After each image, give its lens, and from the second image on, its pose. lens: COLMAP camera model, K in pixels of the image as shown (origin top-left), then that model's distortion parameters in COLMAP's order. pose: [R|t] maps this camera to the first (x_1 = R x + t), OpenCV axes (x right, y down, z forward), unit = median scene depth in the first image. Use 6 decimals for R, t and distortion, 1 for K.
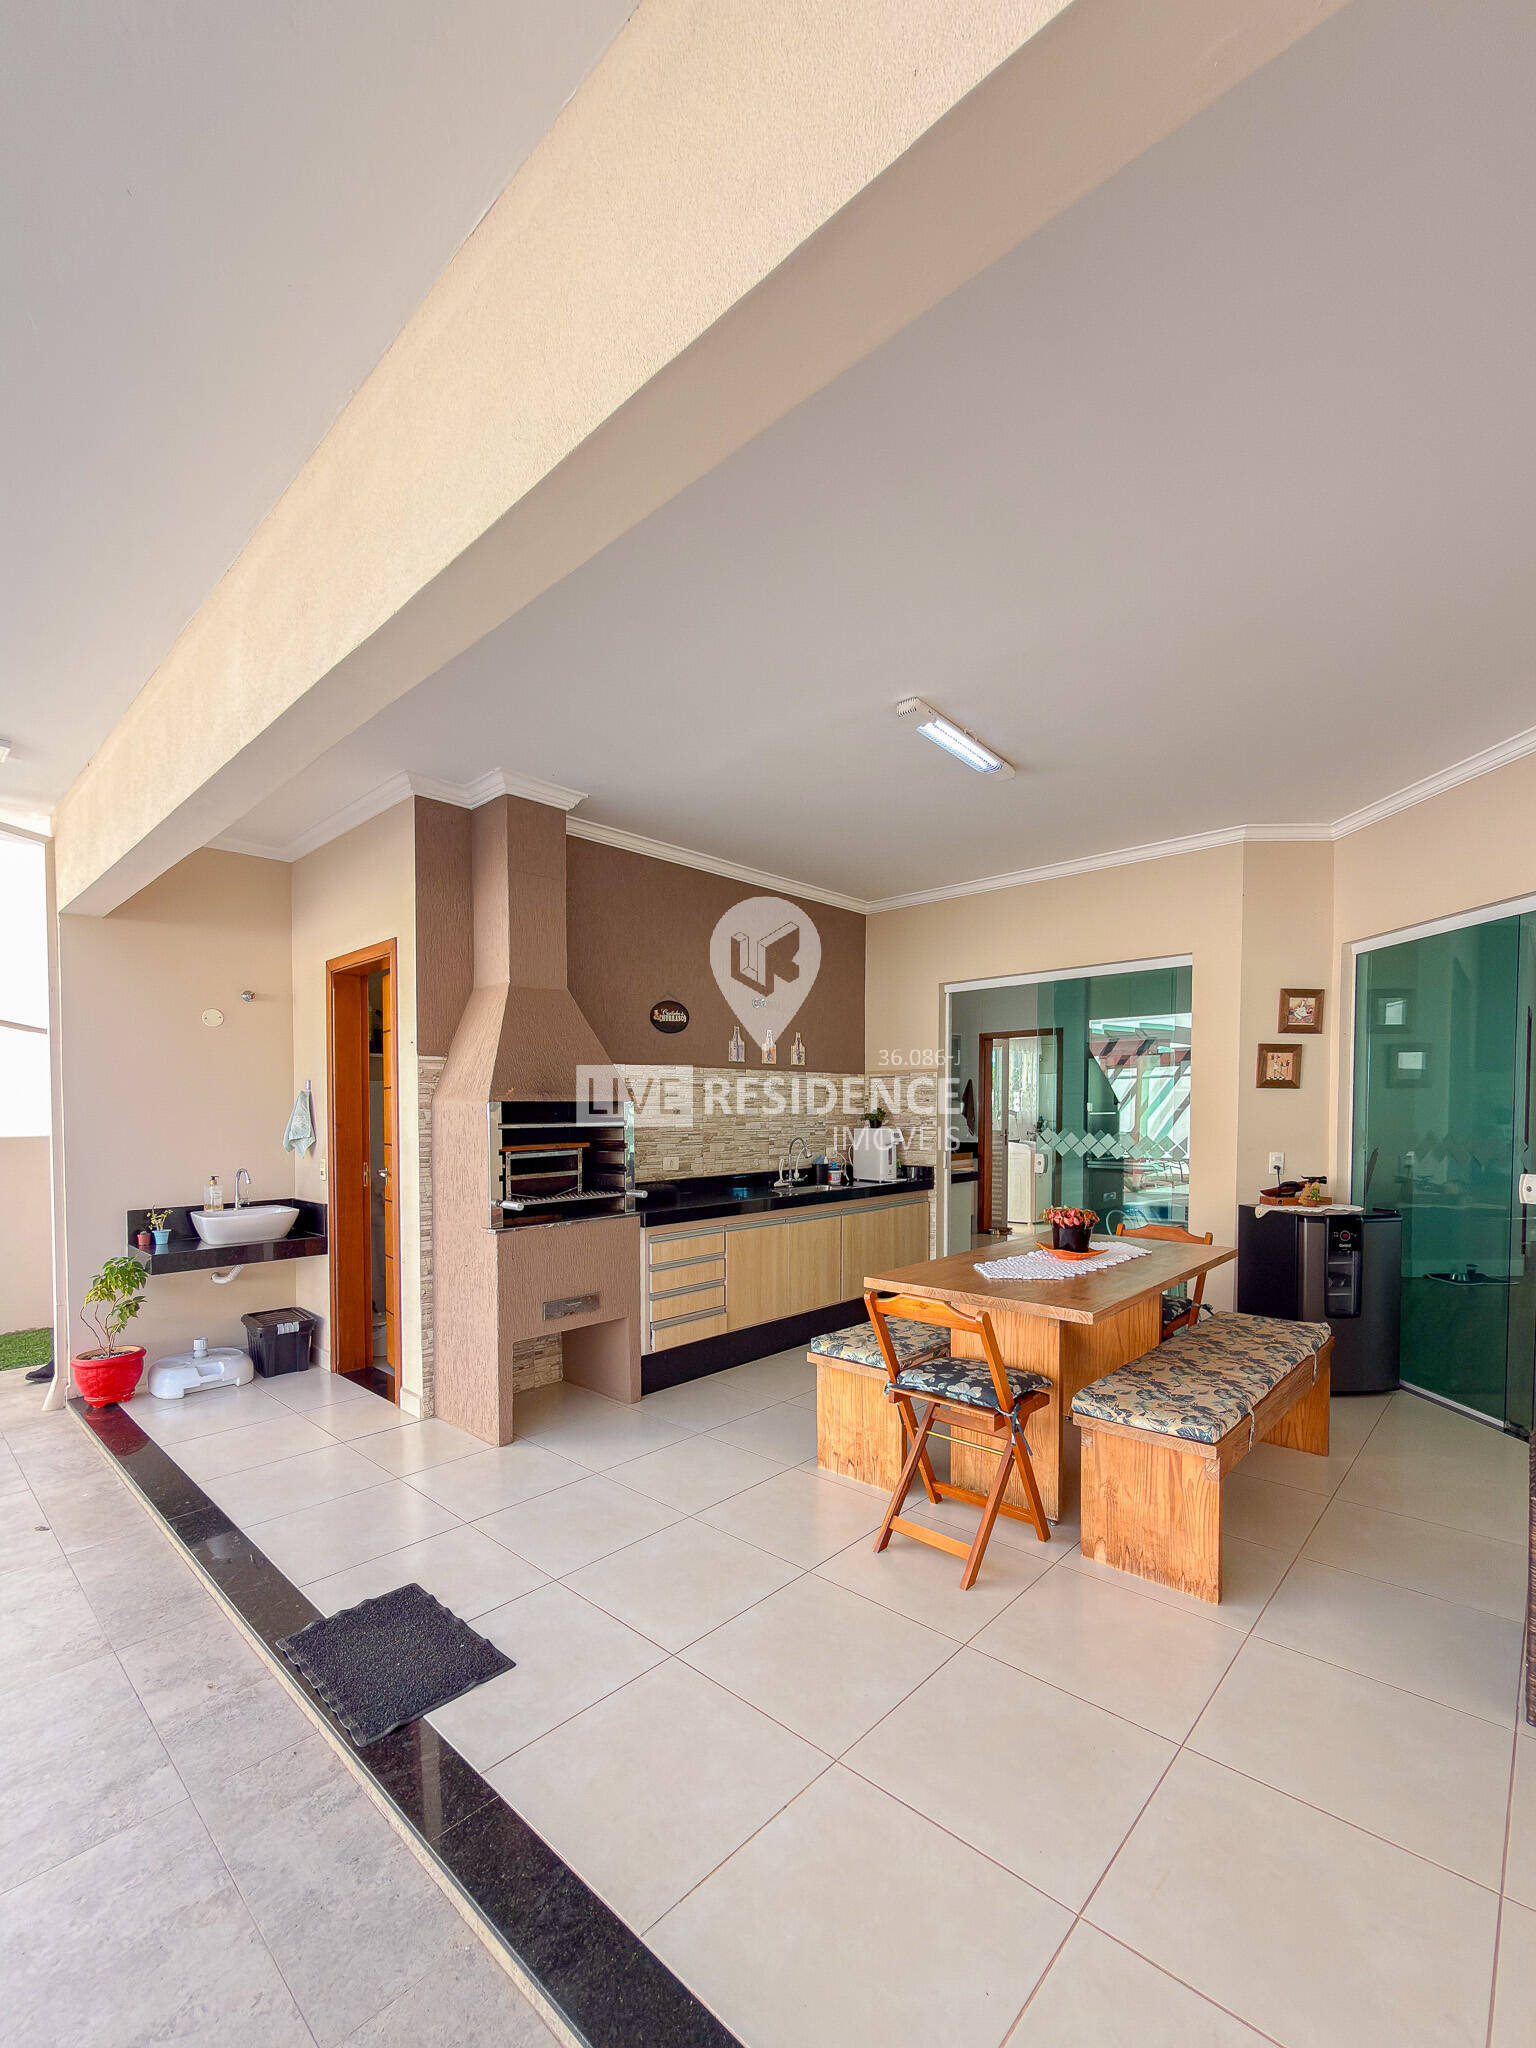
lens RADIAL K [[840.7, 0, 741.0], [0, 840.7, 1148.5], [0, 0, 1]] dist [0.001611, -0.000644]
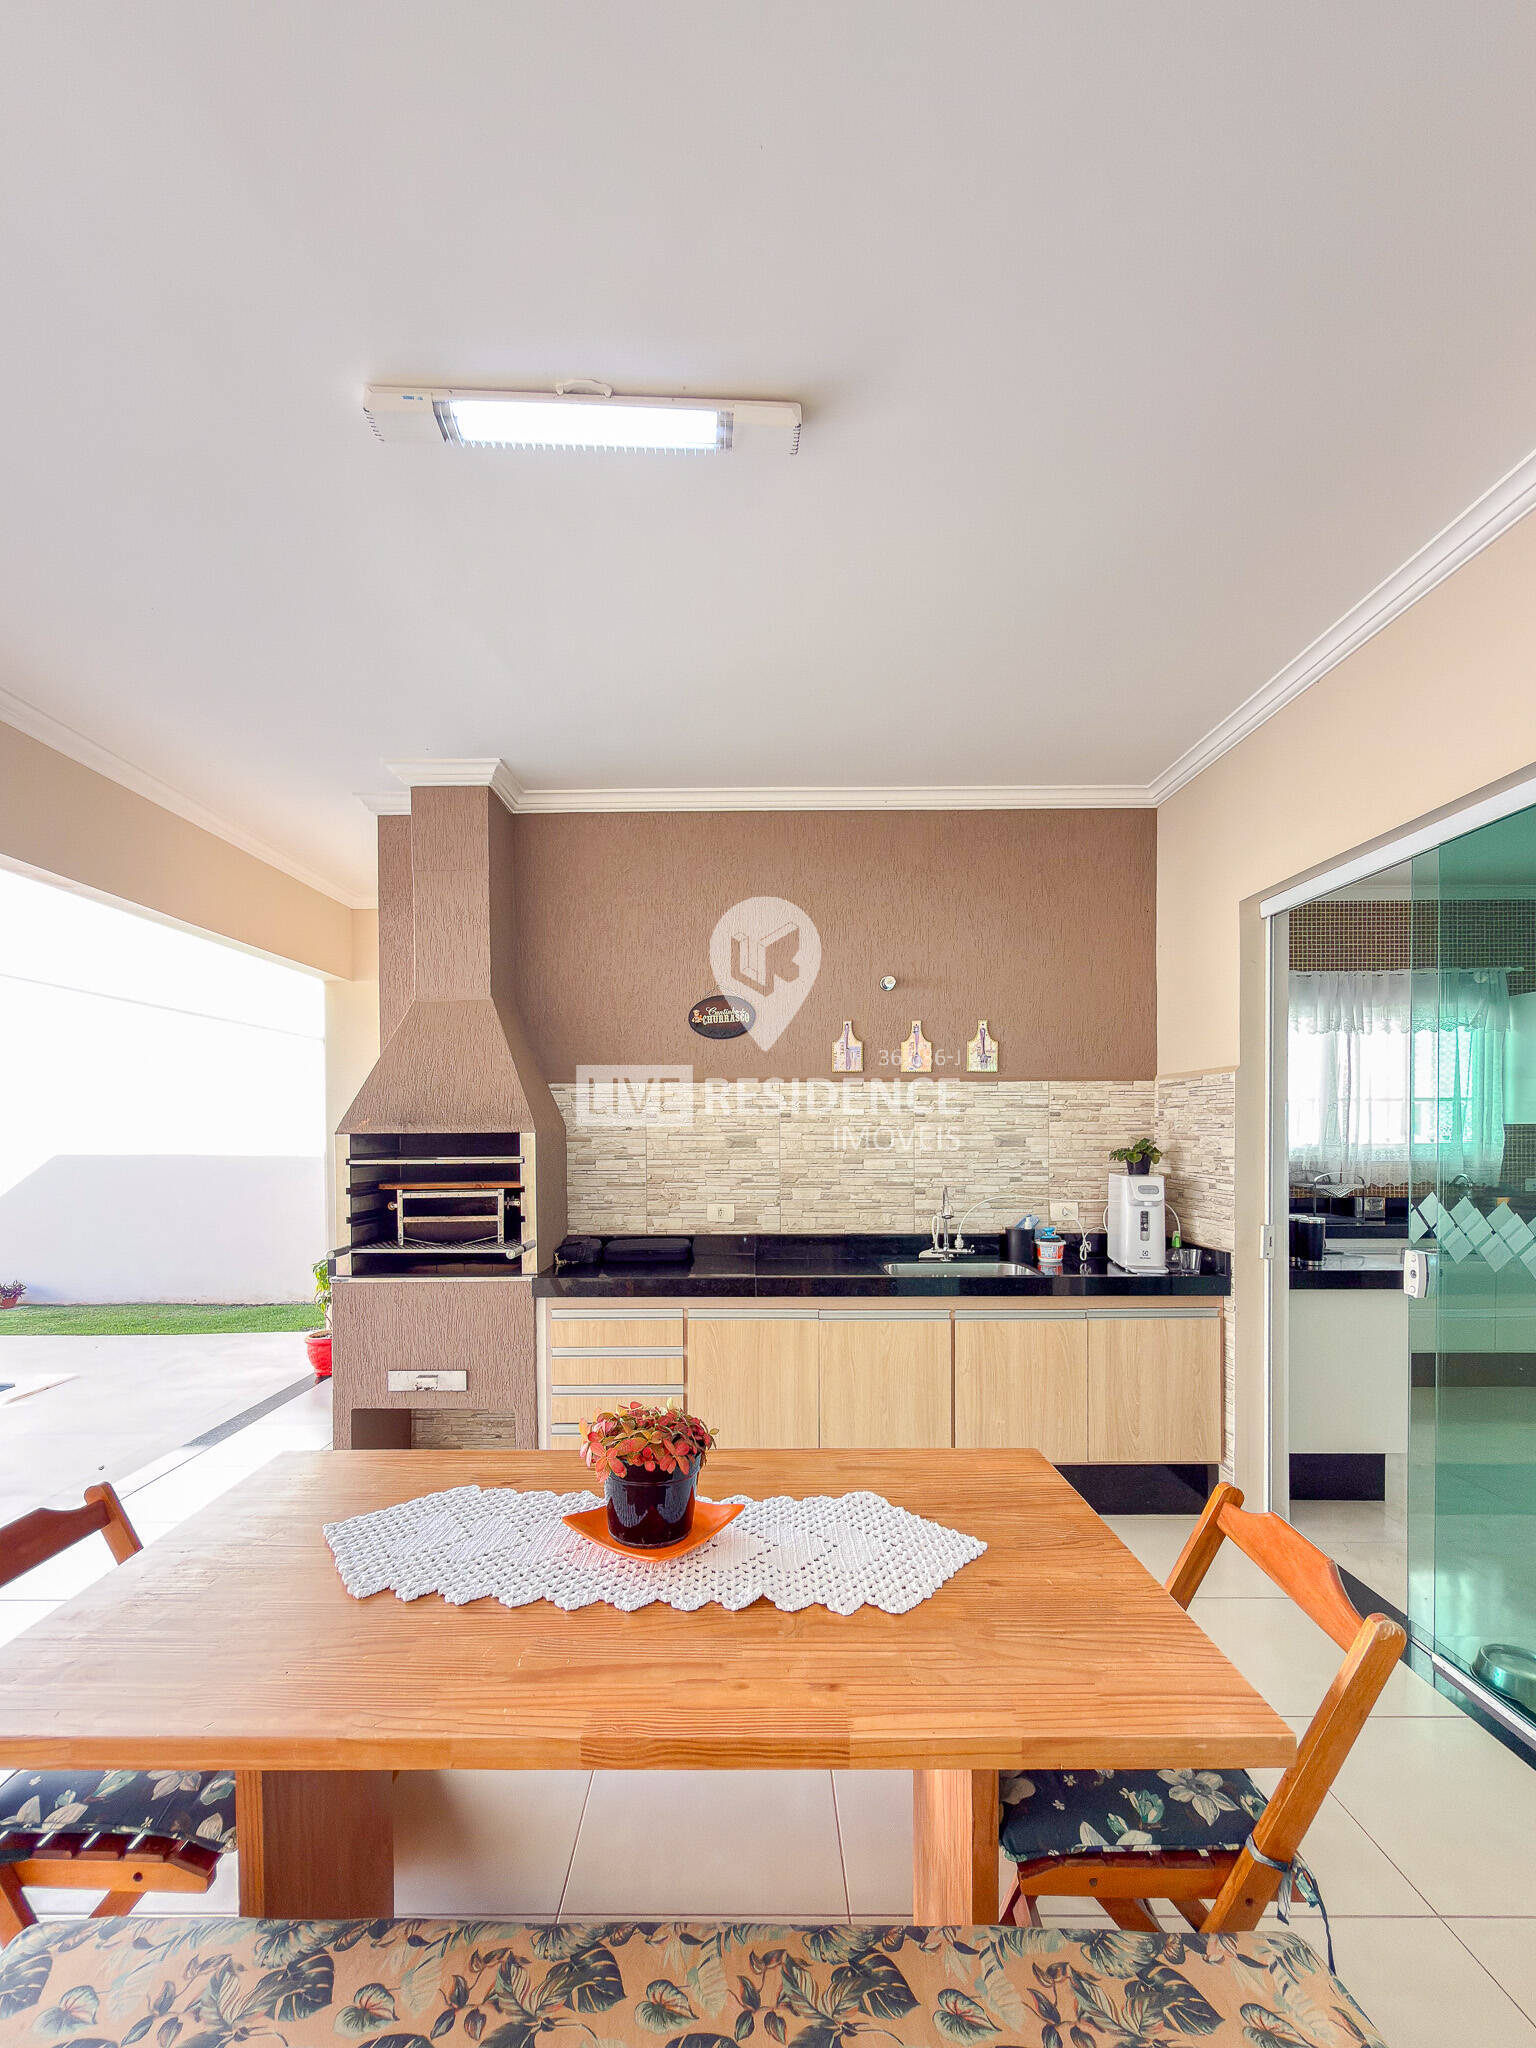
lens RADIAL K [[840.7, 0, 723.2], [0, 840.7, 1149.7], [0, 0, 1]] dist [0.001611, -0.000644]
pose [[0.691428, 0.016148, -0.722265, 0.515990], [-0.033080, 0.999409, -0.009323, -0.035673], [0.721687, 0.030339, 0.691554, 0.548187]]
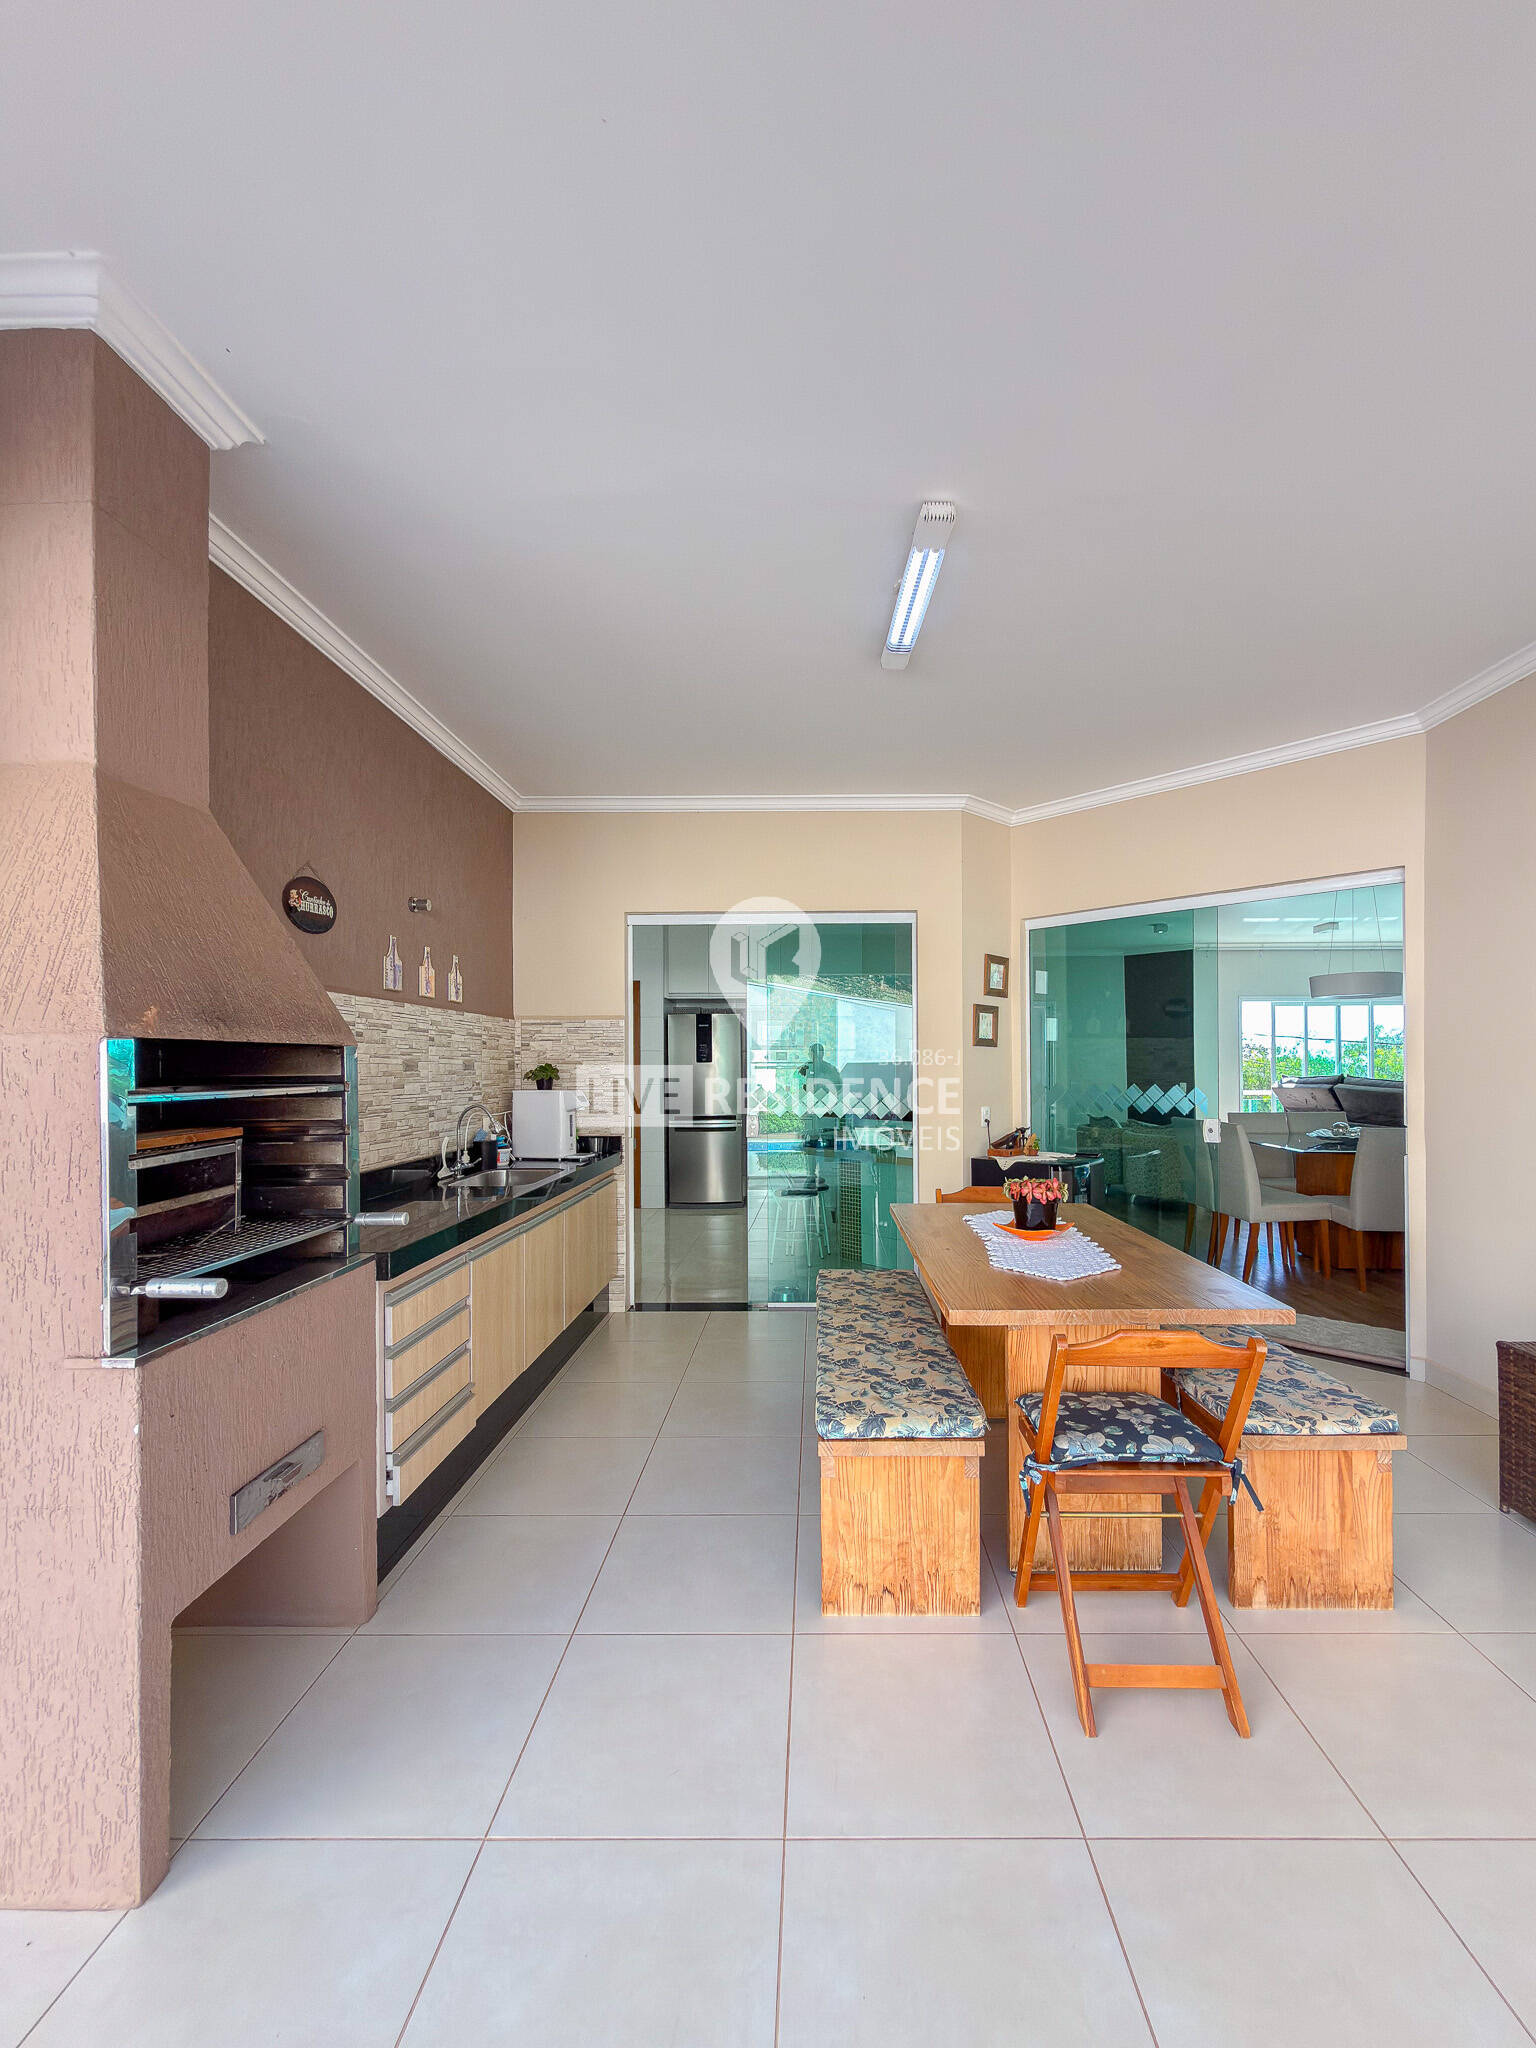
lens RADIAL K [[840.7, 0, 791.7], [0, 840.7, 1075.4], [0, 0, 1]] dist [0.001611, -0.000644]
pose [[0.730534, -0.003117, 0.682869, -0.270952], [0.029293, 0.999212, -0.026776, -0.013832], [-0.682248, 0.039564, 0.730050, 0.392174]]
